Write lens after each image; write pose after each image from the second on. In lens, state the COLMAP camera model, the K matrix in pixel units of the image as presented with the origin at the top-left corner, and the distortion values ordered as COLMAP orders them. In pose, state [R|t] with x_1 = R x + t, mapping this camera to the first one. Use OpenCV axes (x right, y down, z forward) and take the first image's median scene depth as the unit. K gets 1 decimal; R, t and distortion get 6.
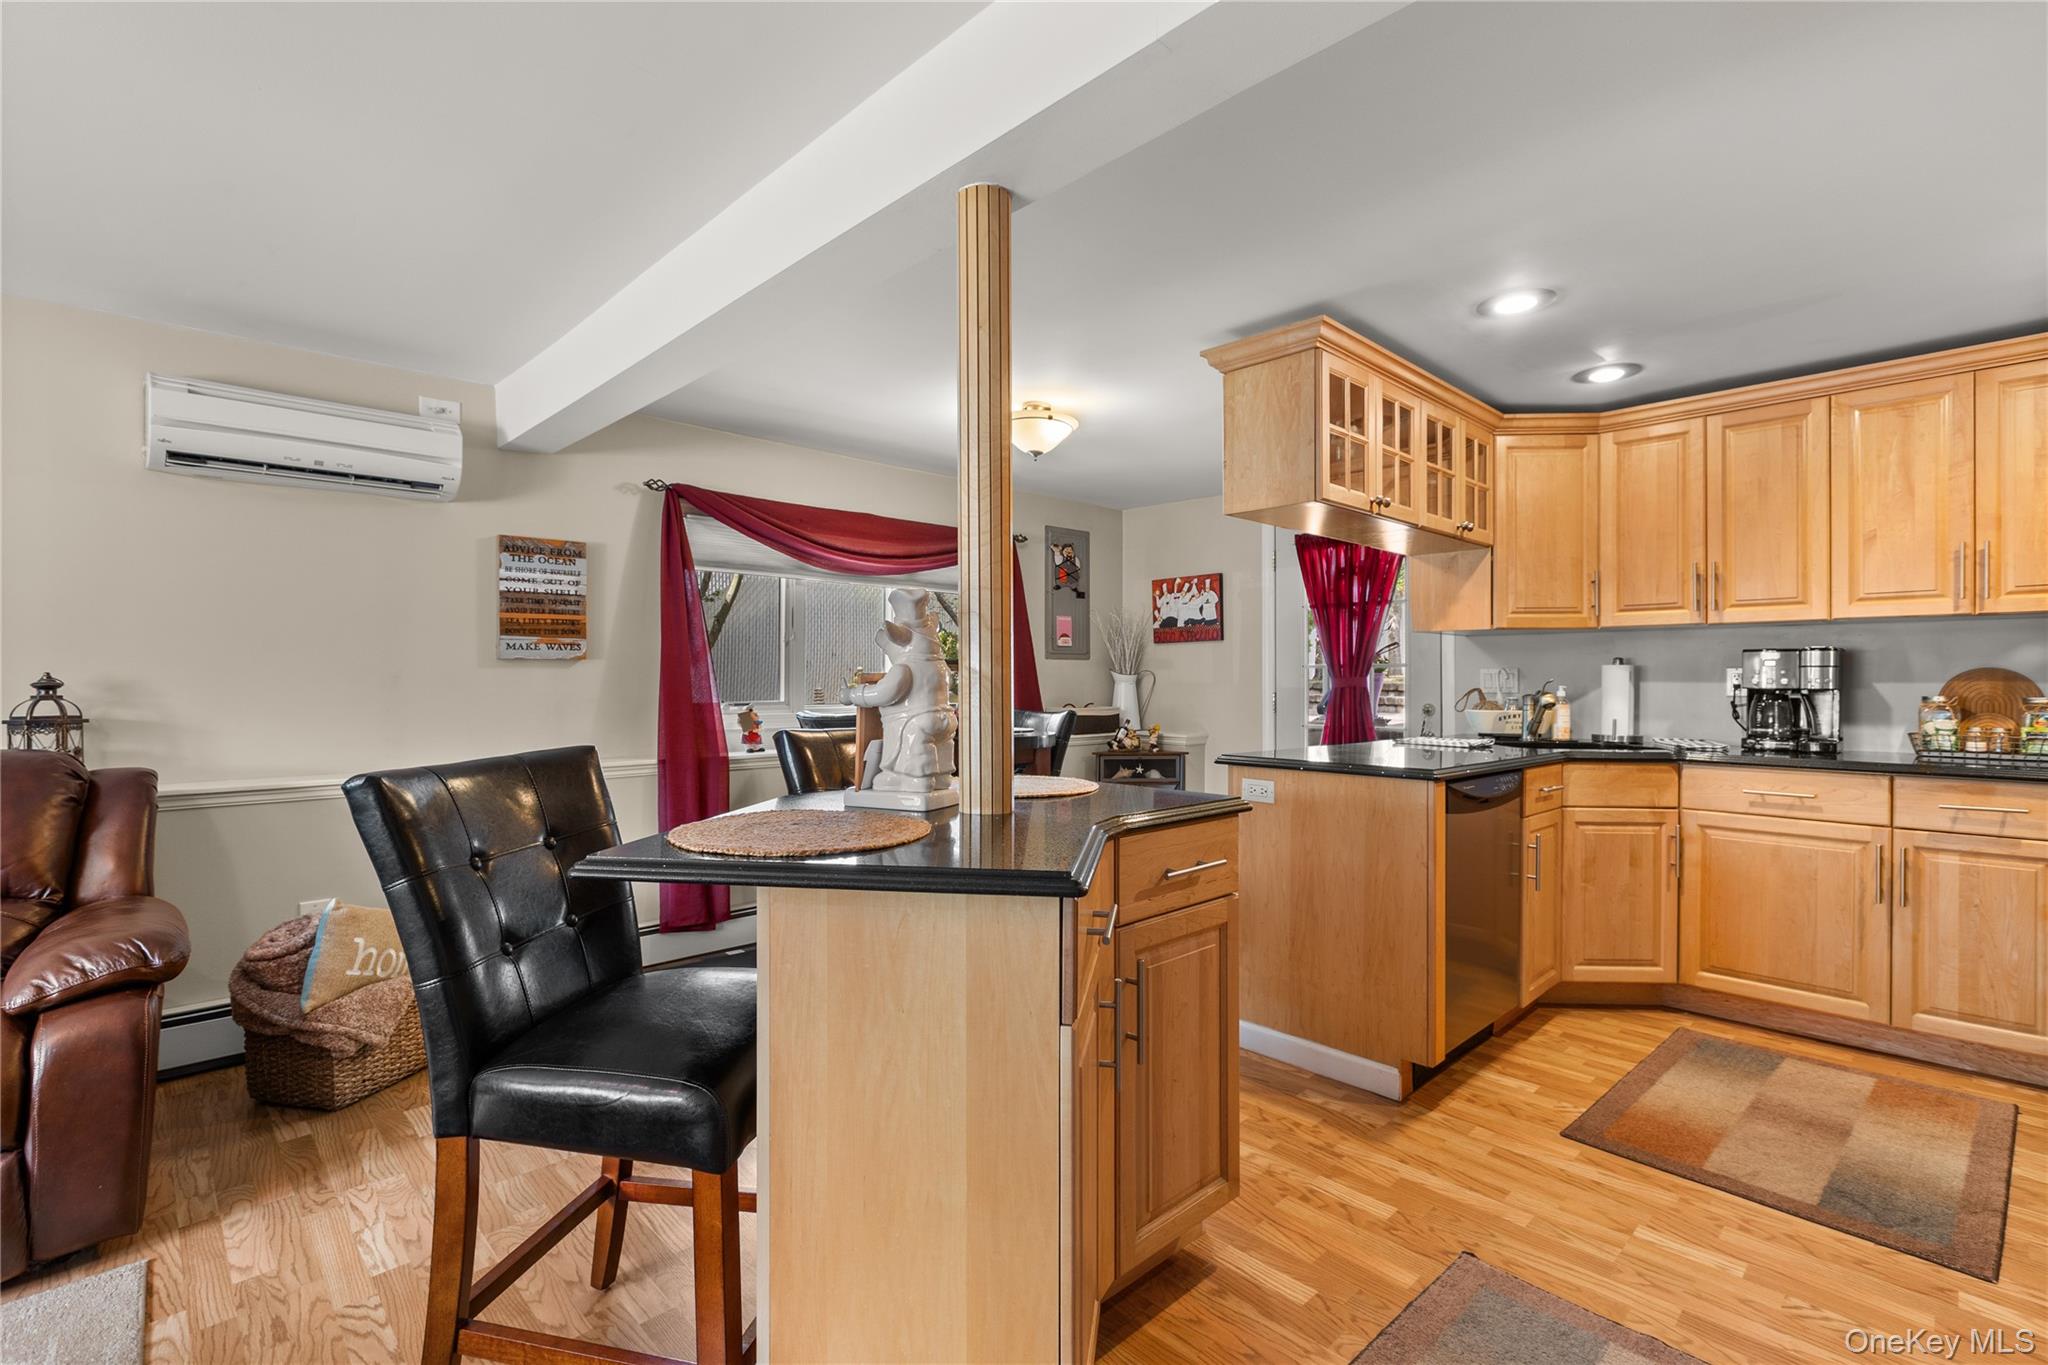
lens RADIAL K [[930.6, 0, 1017.3], [0, 930.6, 682.8], [0, 0, 1]] dist [0.004920, -0.002099]
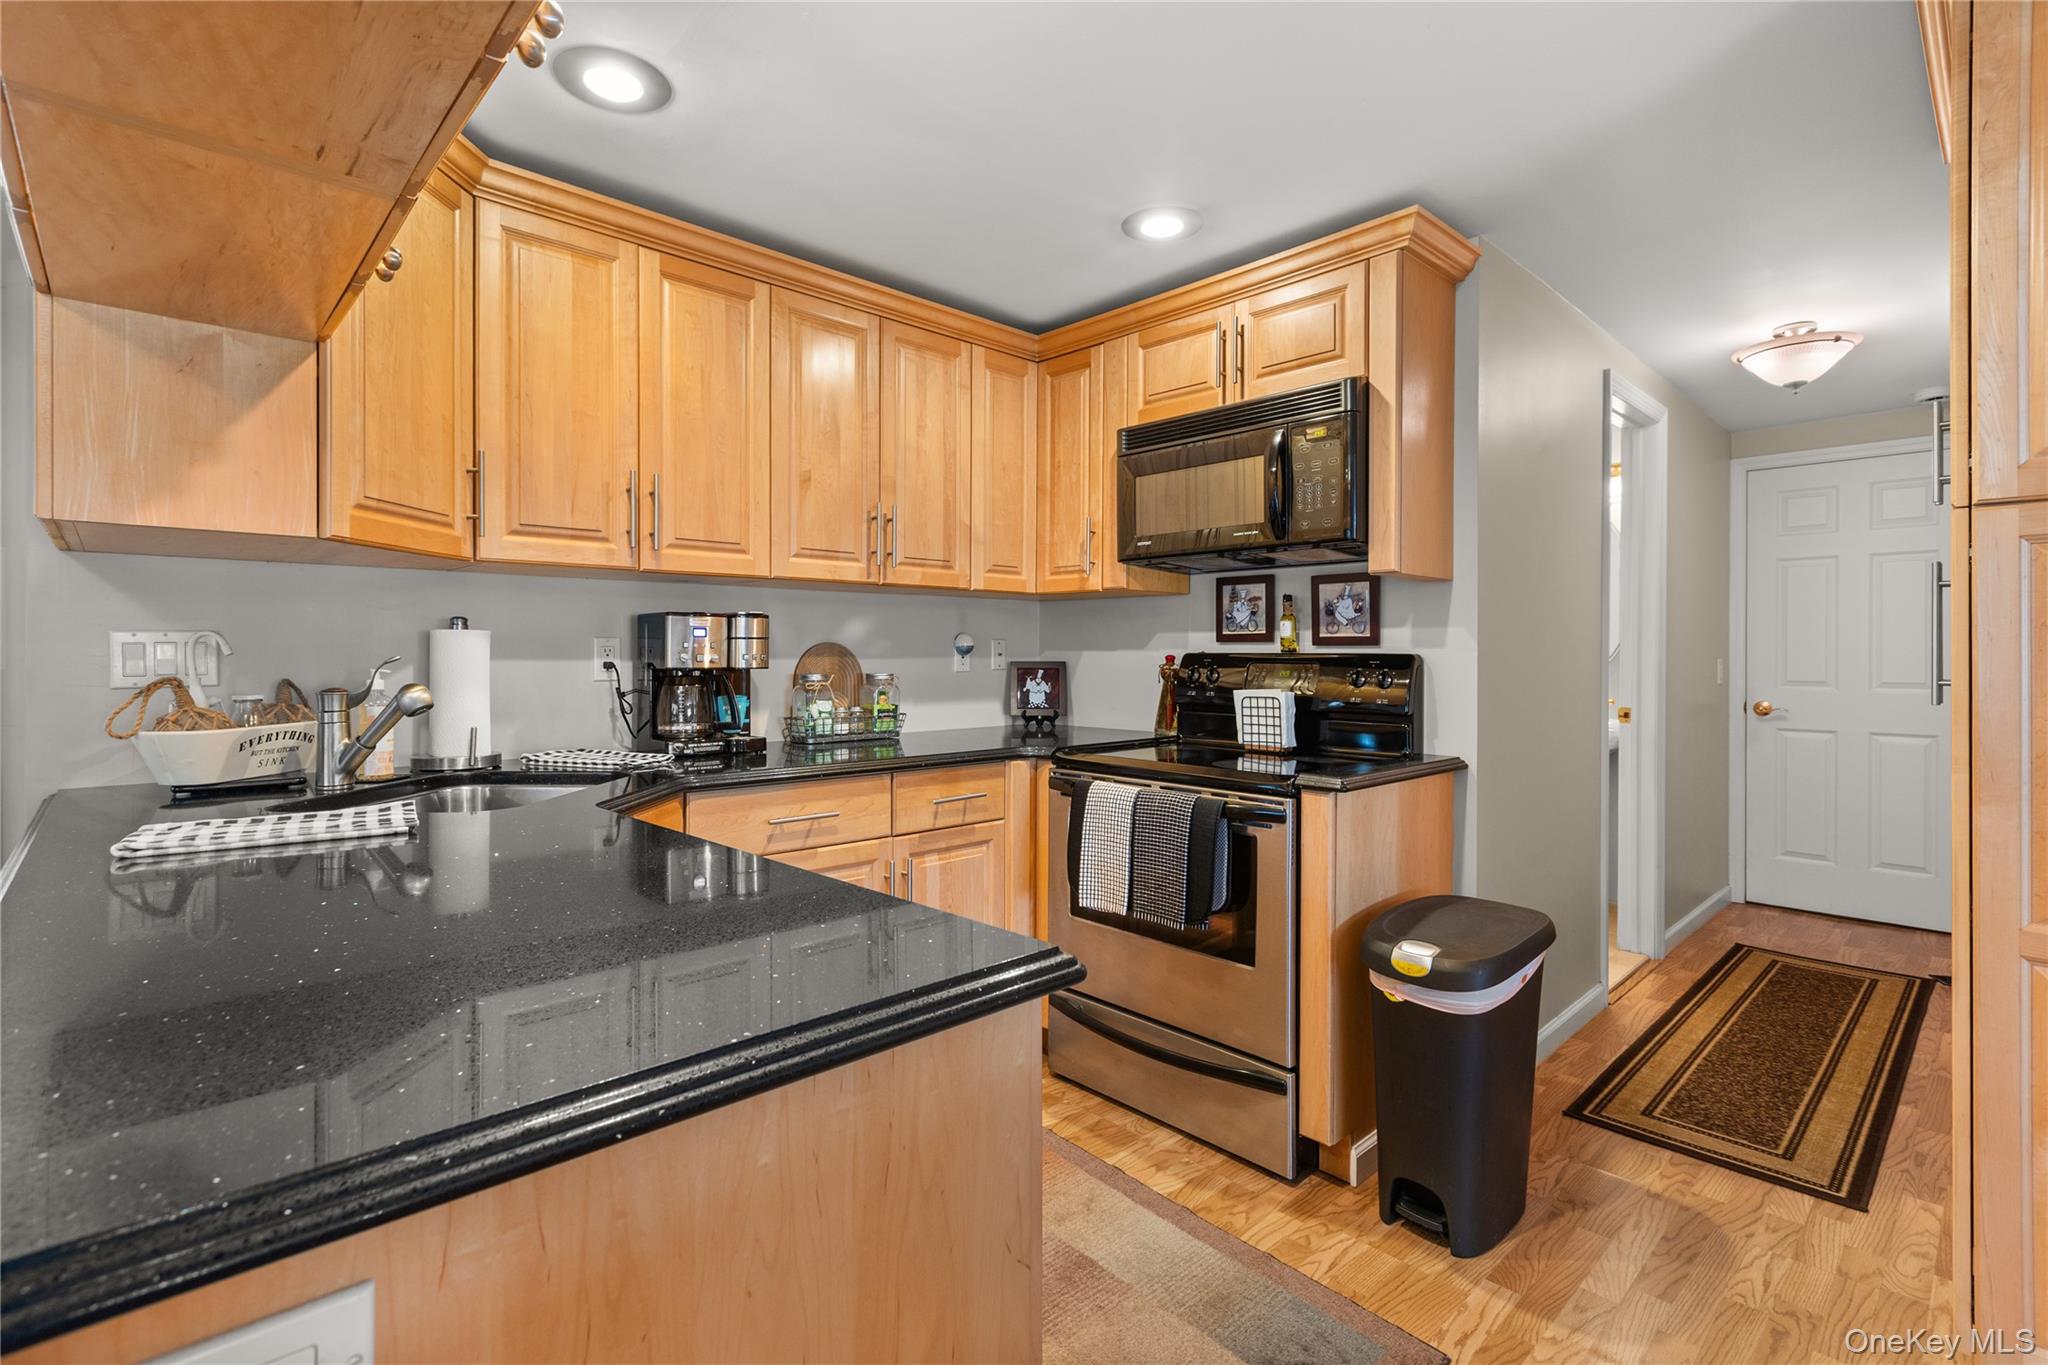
lens RADIAL K [[930.6, 0, 1015.3], [0, 930.6, 663.8], [0, 0, 1]] dist [0.004920, -0.002099]
pose [[0.025176, -0.013022, 0.999598, 0.104964], [0.001866, 0.999914, 0.012979, -0.006247], [-0.999681, 0.001539, 0.025198, 0.747971]]
